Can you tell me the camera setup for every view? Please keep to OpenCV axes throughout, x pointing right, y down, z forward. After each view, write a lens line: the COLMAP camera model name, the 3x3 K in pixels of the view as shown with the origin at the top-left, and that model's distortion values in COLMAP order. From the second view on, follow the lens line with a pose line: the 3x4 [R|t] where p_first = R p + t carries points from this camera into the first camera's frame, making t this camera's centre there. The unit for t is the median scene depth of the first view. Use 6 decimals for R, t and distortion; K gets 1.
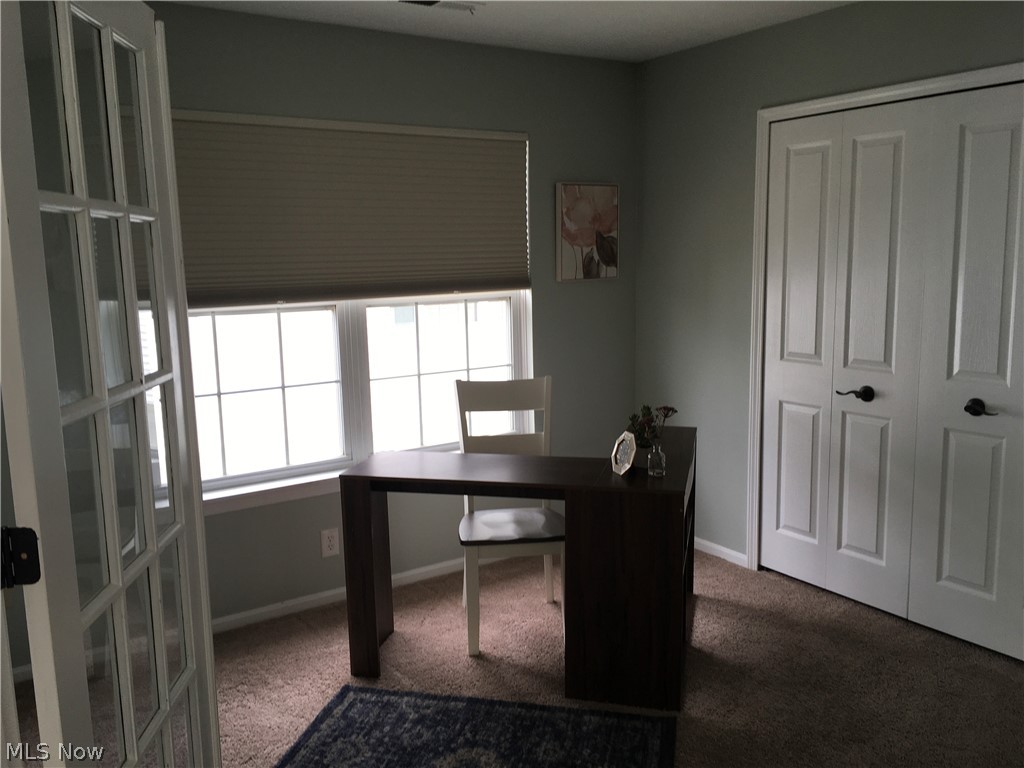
lens RADIAL K [[880.9, 0, 512.1], [0, 880.9, 383.7], [0, 0, 1]] dist [0.075572, -0.079668]
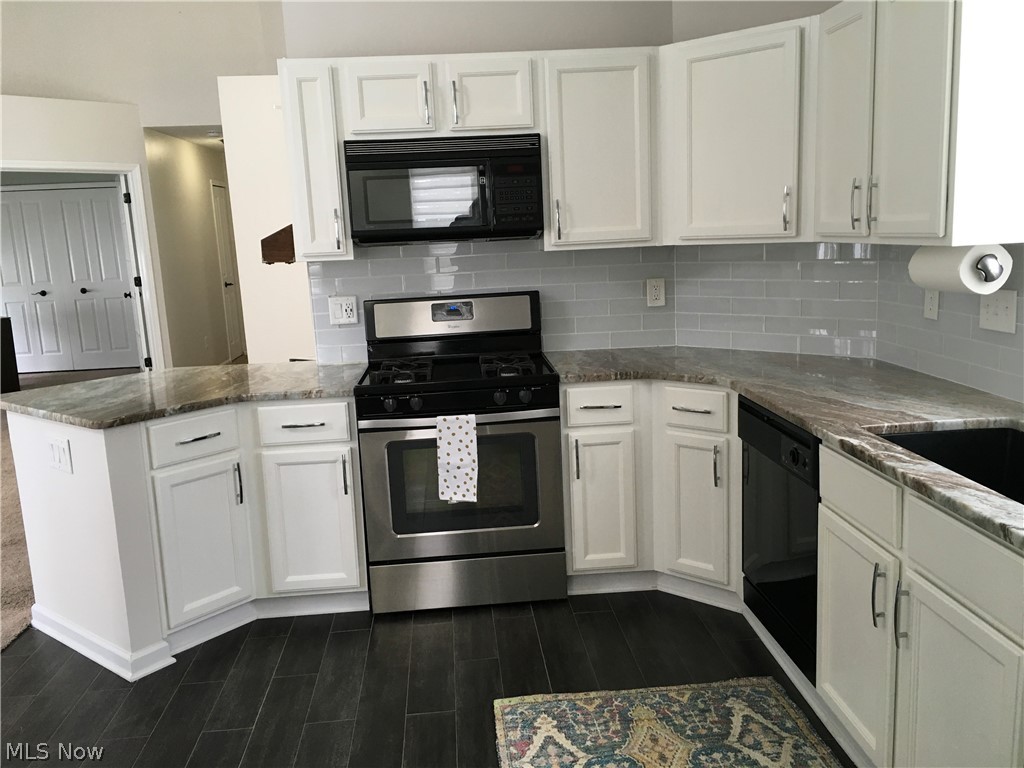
lens RADIAL K [[880.9, 0, 506.9], [0, 880.9, 389.3], [0, 0, 1]] dist [0.075572, -0.079668]
pose [[0.505085, -0.173777, 0.845394, -1.275490], [0.171546, 0.980190, 0.098994, 0.276176], [-0.845850, 0.095024, 0.524890, -1.652219]]
